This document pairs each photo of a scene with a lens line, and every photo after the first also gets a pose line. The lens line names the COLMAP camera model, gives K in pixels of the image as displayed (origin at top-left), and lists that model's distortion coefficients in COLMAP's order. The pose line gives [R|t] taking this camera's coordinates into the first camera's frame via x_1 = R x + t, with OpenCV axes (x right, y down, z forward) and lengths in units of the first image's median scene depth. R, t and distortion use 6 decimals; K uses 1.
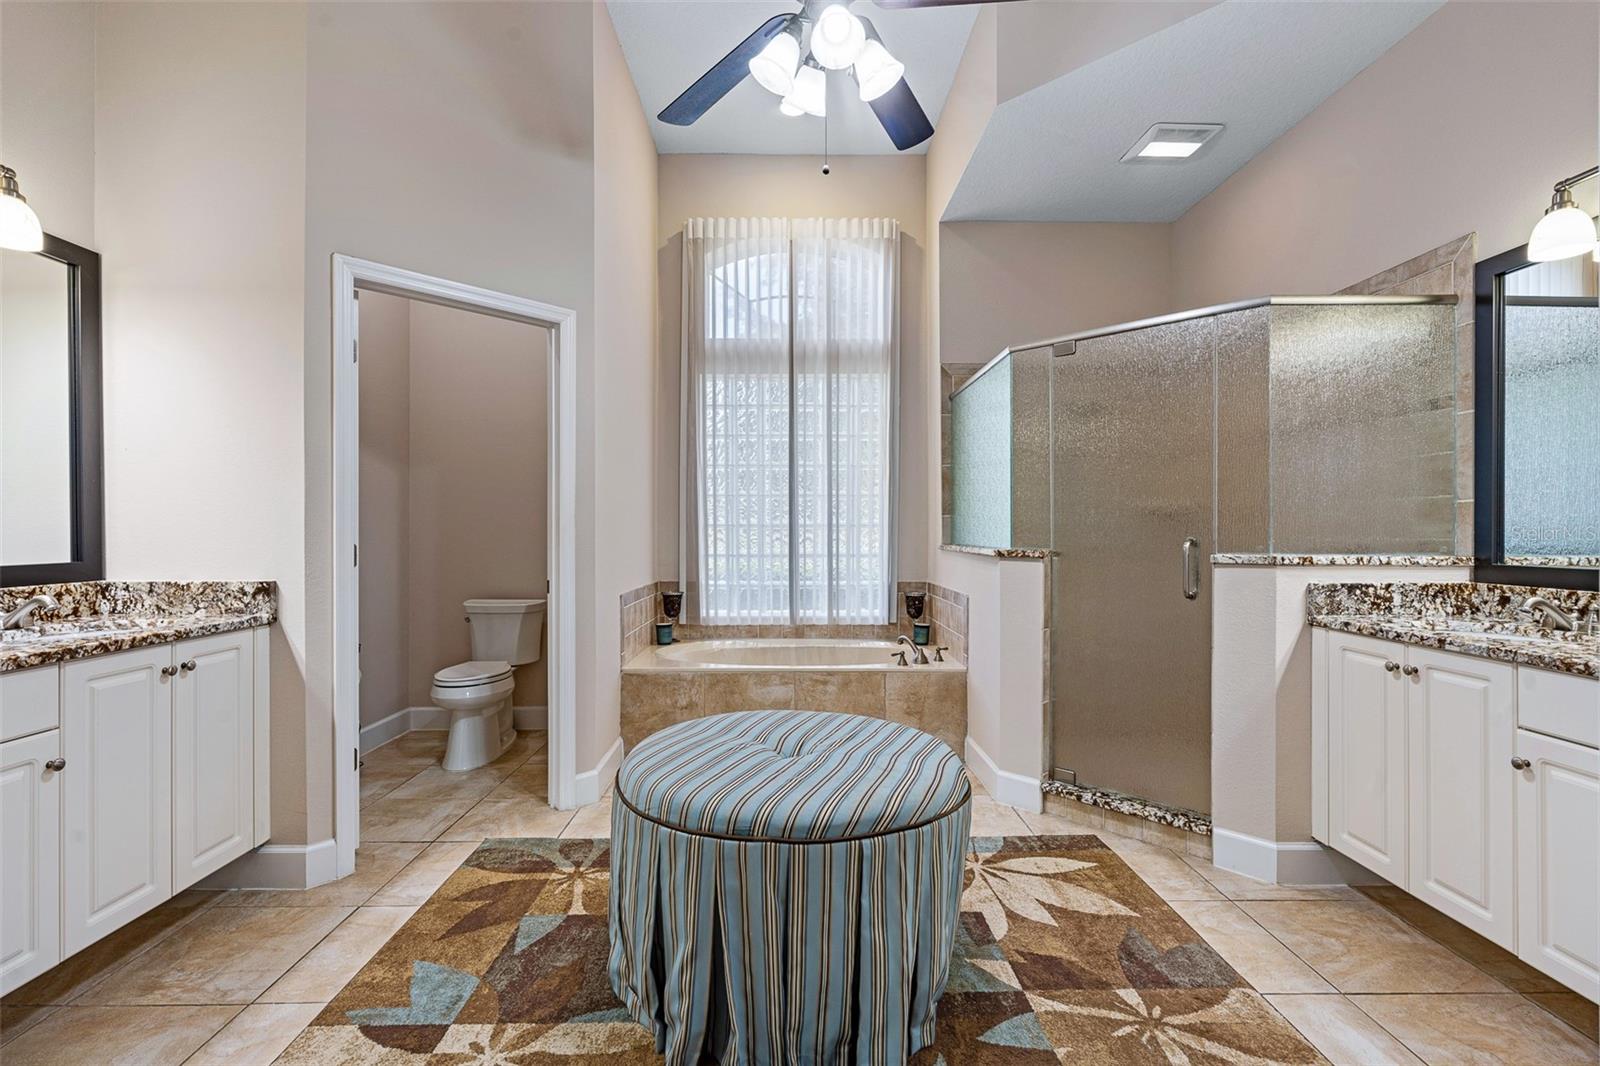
lens RADIAL K [[722.7, 0, 798.9], [0, 722.7, 517.4], [0, 0, 1]] dist [-0.002829, 0.001030]
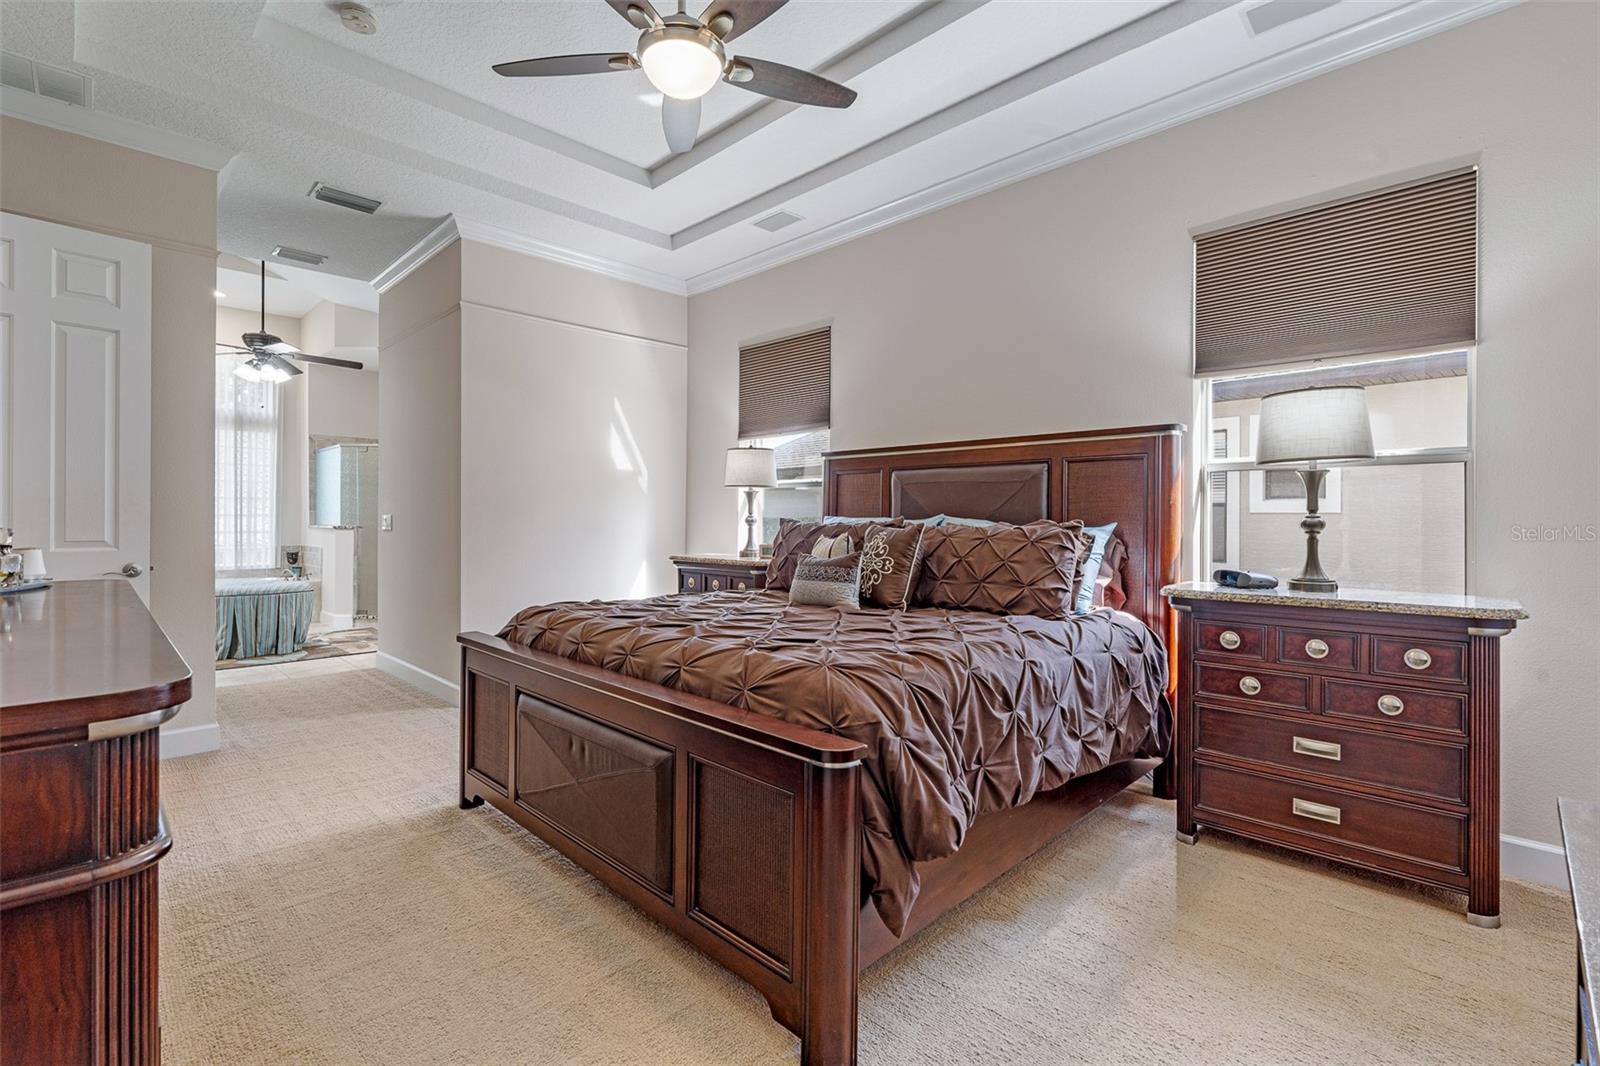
lens RADIAL K [[722.7, 0, 798.9], [0, 722.7, 517.4], [0, 0, 1]] dist [-0.002829, 0.001030]
pose [[0.713001, 0.000830, 0.701162, -0.244803], [-0.009906, 0.999911, 0.008891, -0.015424], [-0.701093, -0.013285, 0.712946, -1.420572]]
